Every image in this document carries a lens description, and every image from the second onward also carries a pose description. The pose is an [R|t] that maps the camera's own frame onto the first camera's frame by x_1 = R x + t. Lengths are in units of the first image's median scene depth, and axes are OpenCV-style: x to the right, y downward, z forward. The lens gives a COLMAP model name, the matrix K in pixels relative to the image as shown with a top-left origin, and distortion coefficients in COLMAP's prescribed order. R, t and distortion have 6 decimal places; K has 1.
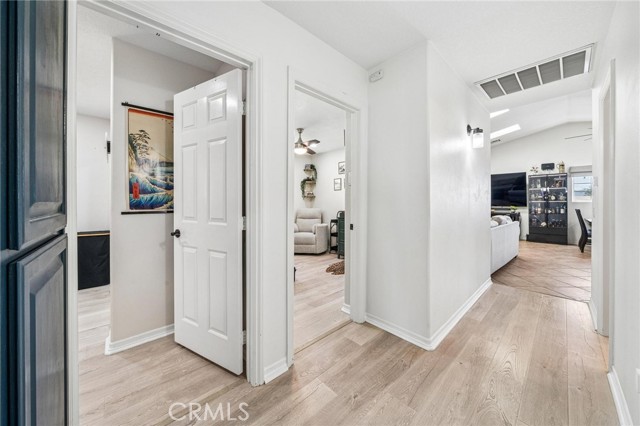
lens RADIAL K [[222.4, 0, 322.3], [0, 222.4, 201.6], [0, 0, 1]] dist [-0.009836, -0.000018]
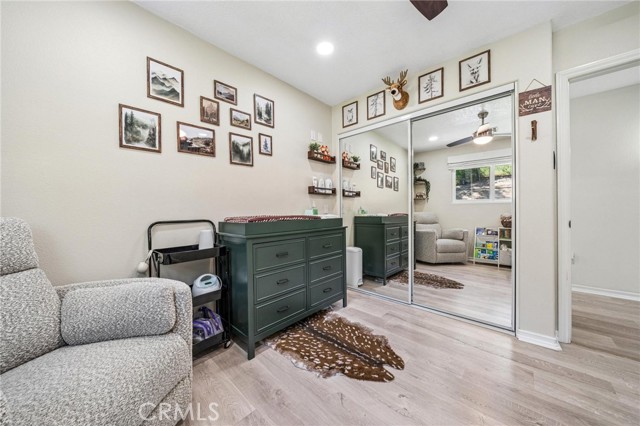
lens RADIAL K [[222.1, 0, 317.2], [0, 222.1, 203.8], [0, 0, 1]] dist [-0.000580, 0.000066]
pose [[-0.079767, -0.002910, 0.996809, -0.341749], [0.002239, 0.999993, 0.003099, 0.024632], [-0.996811, 0.002479, -0.079760, 1.152005]]
